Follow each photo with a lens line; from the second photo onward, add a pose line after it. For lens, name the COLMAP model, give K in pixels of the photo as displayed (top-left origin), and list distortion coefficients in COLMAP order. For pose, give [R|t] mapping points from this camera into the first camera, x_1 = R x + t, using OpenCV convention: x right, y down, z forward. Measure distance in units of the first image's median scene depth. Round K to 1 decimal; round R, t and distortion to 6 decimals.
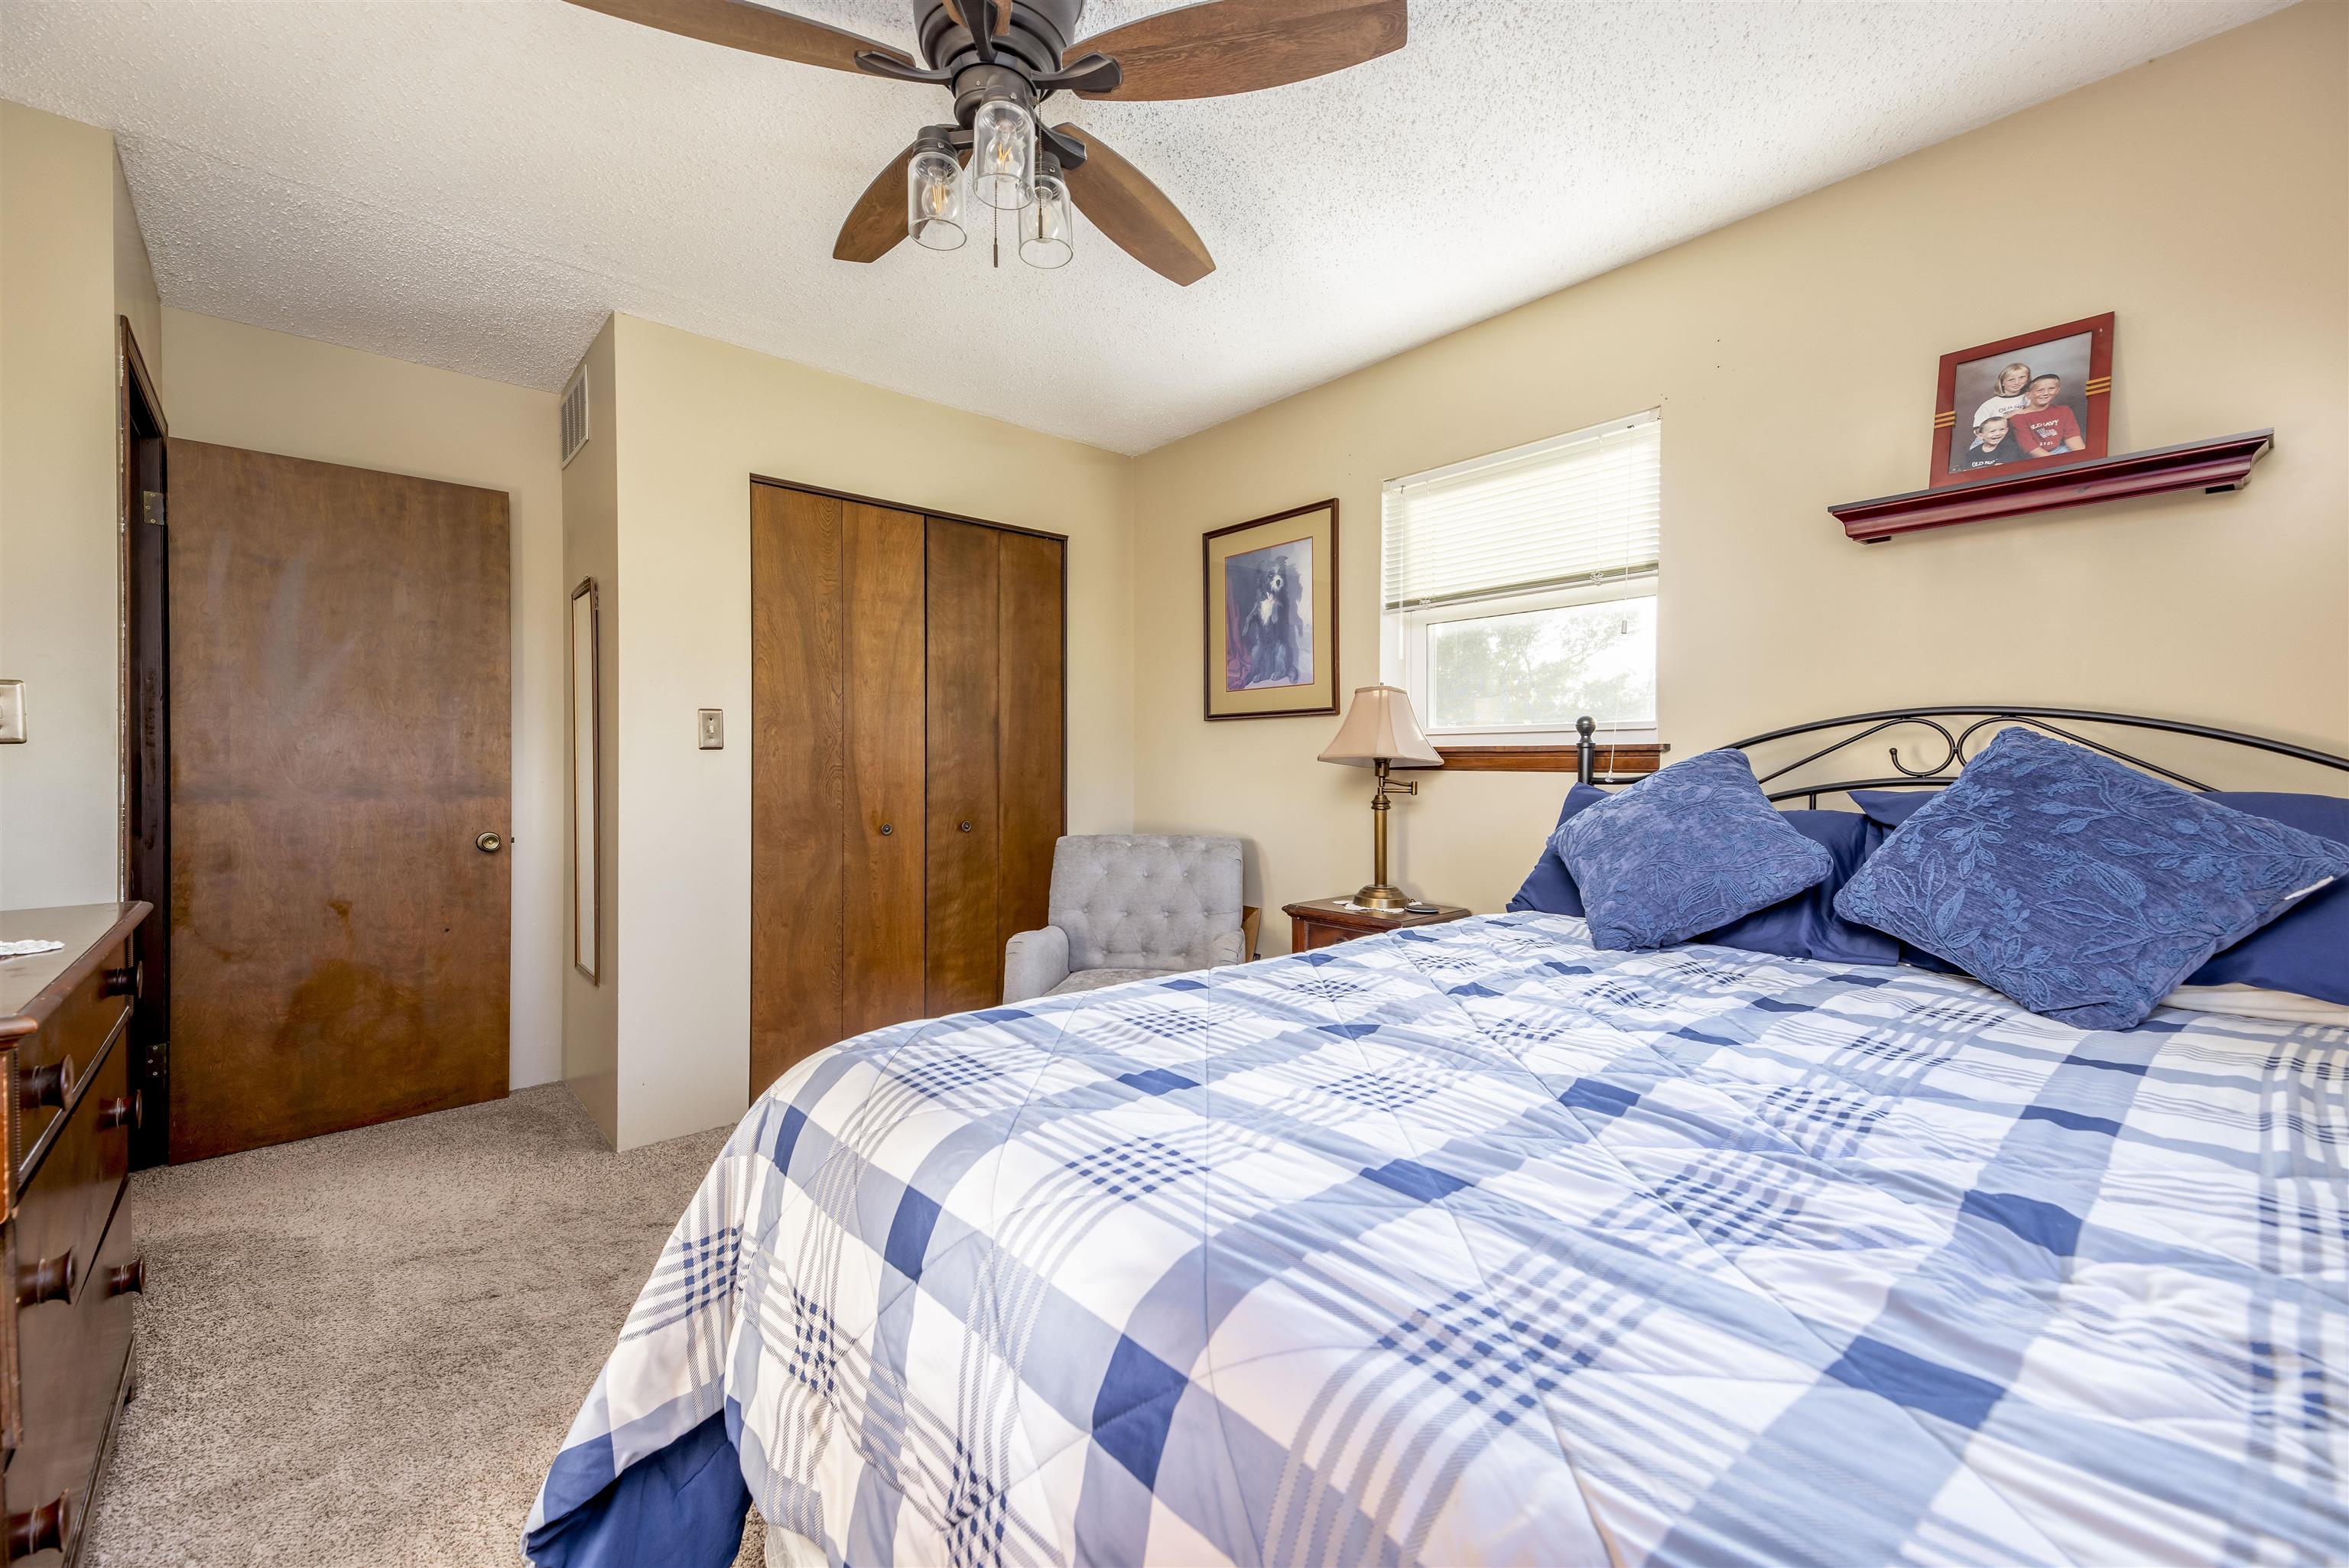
lens RADIAL K [[954.6, 0, 1169.9], [0, 954.6, 774.0], [0, 0, 1]] dist [0.071354, -0.000240]
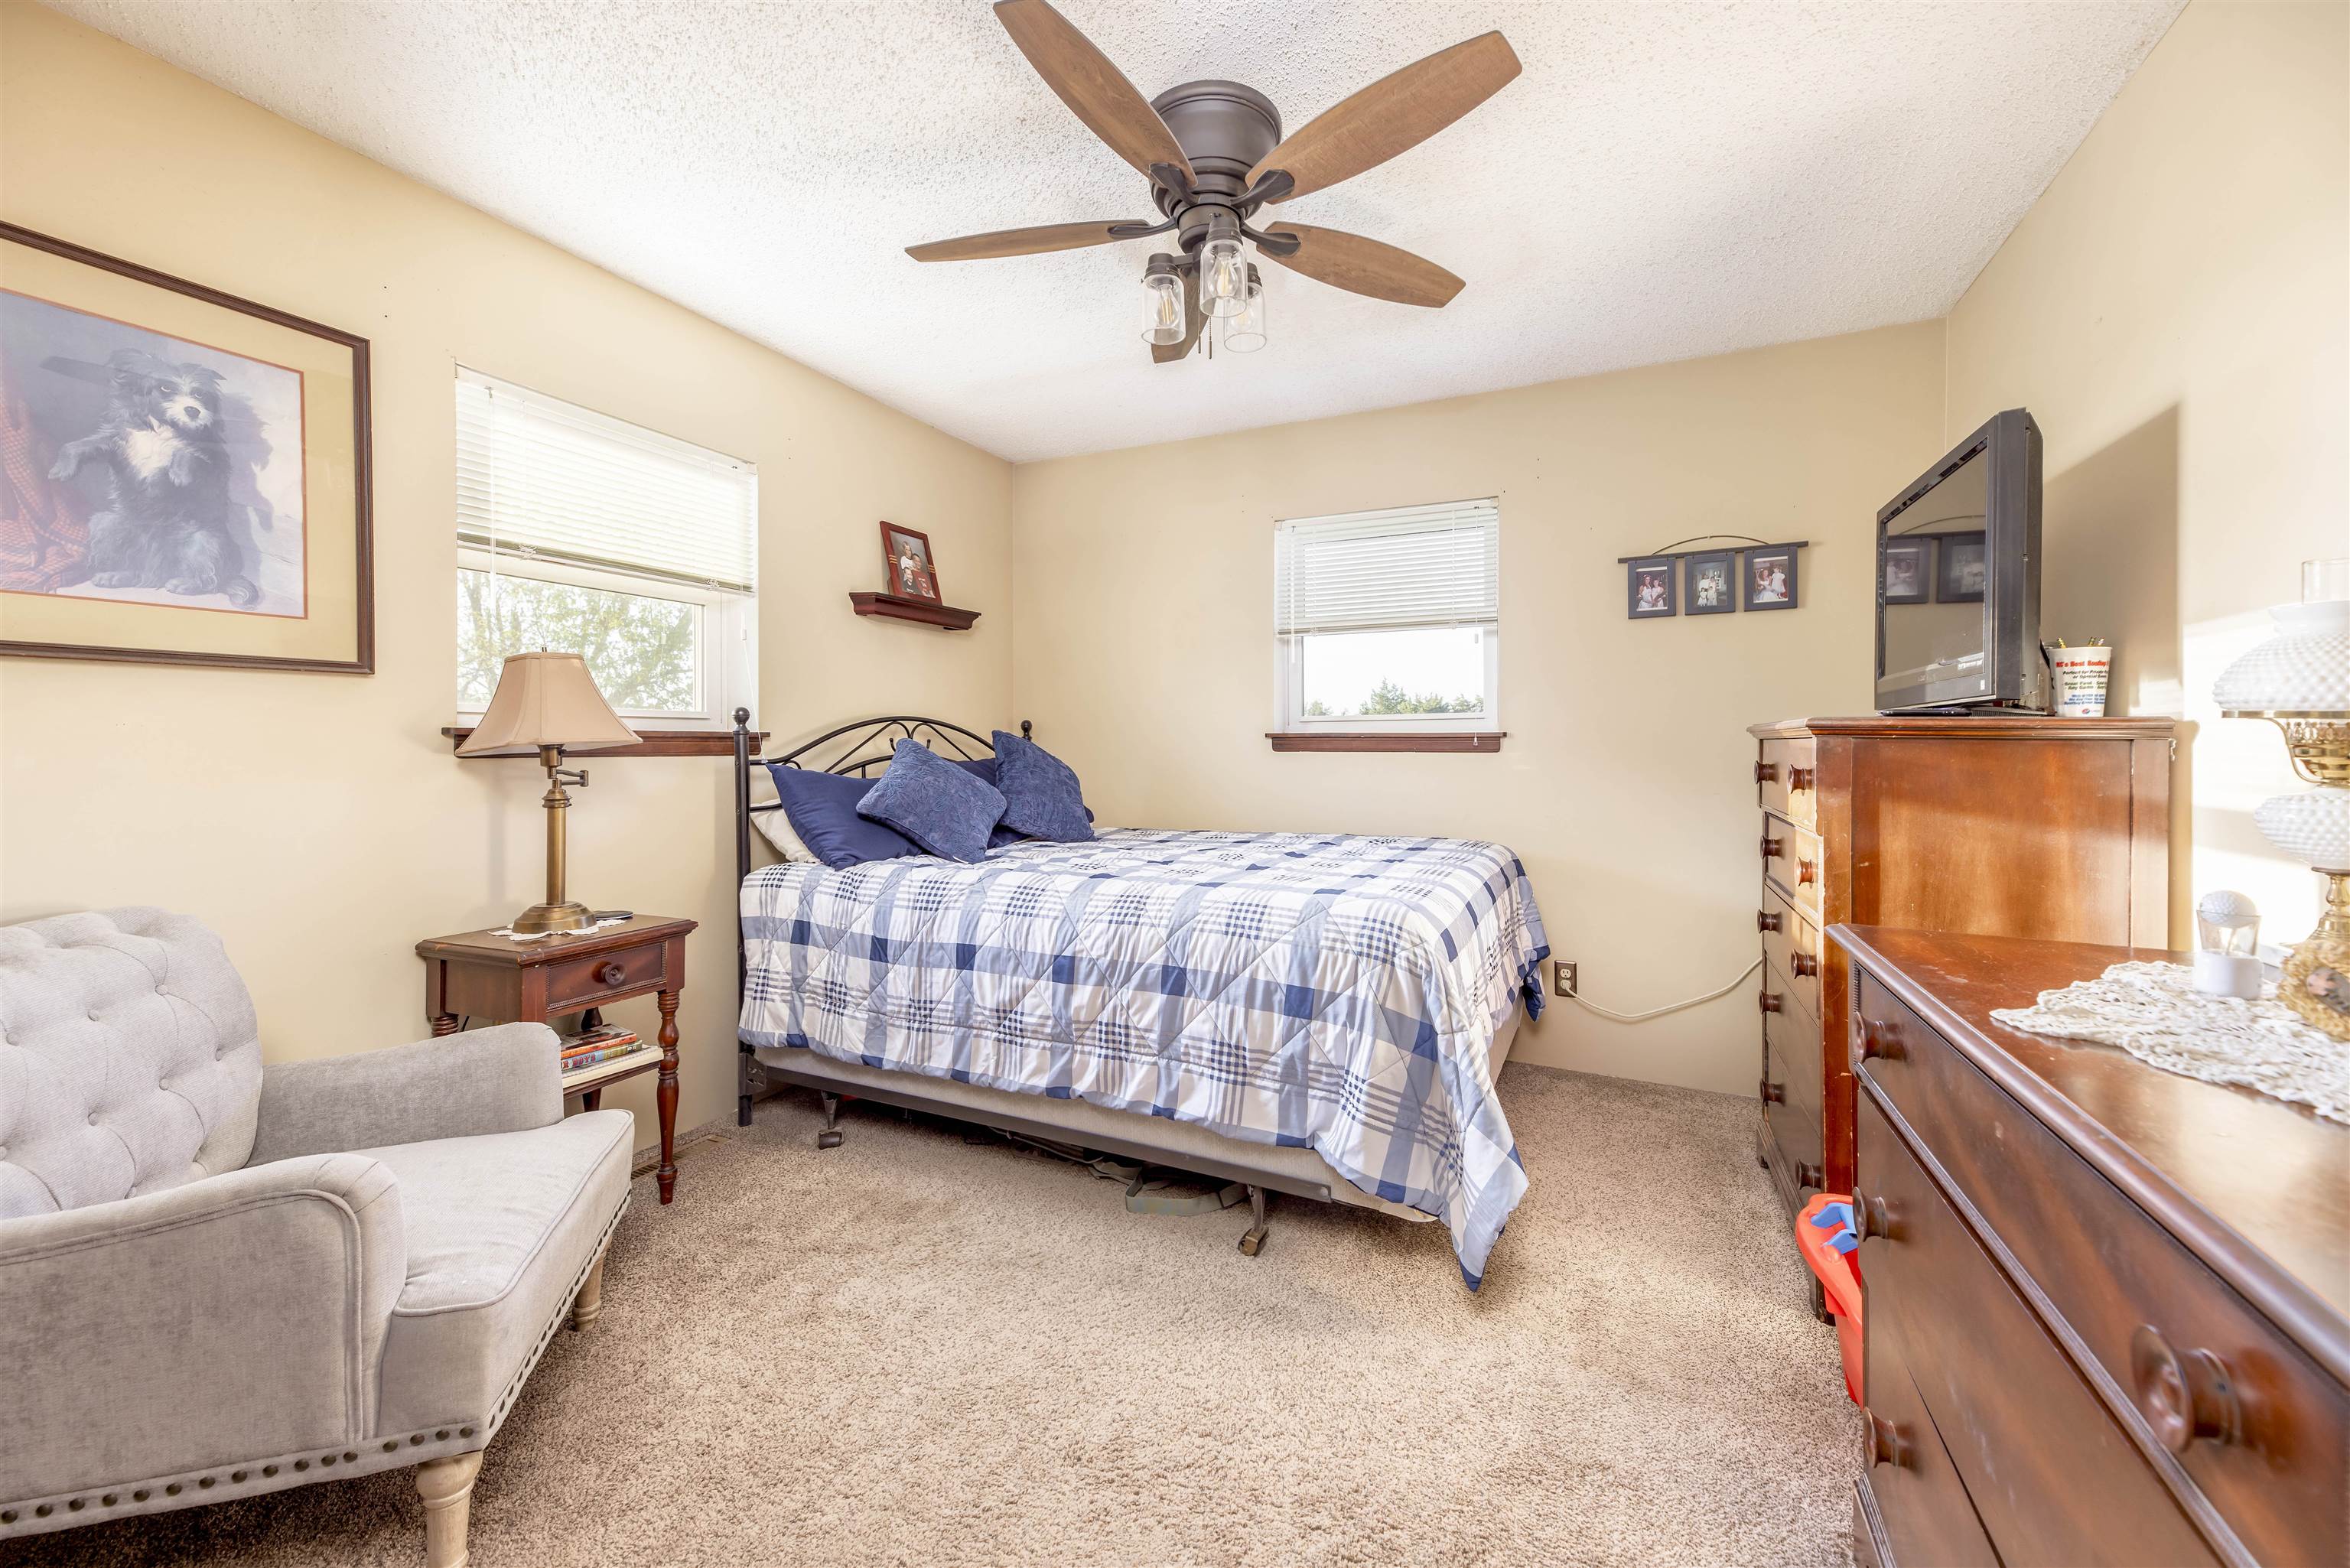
lens RADIAL K [[955.0, 0, 1170.4], [0, 955.0, 774.0], [0, 0, 1]] dist [0.071354, -0.000240]
pose [[-0.378462, -0.030064, 0.925128, -0.726046], [0.012658, 0.999211, 0.037650, -0.014366], [-0.925530, 0.025960, -0.377783, 0.825720]]
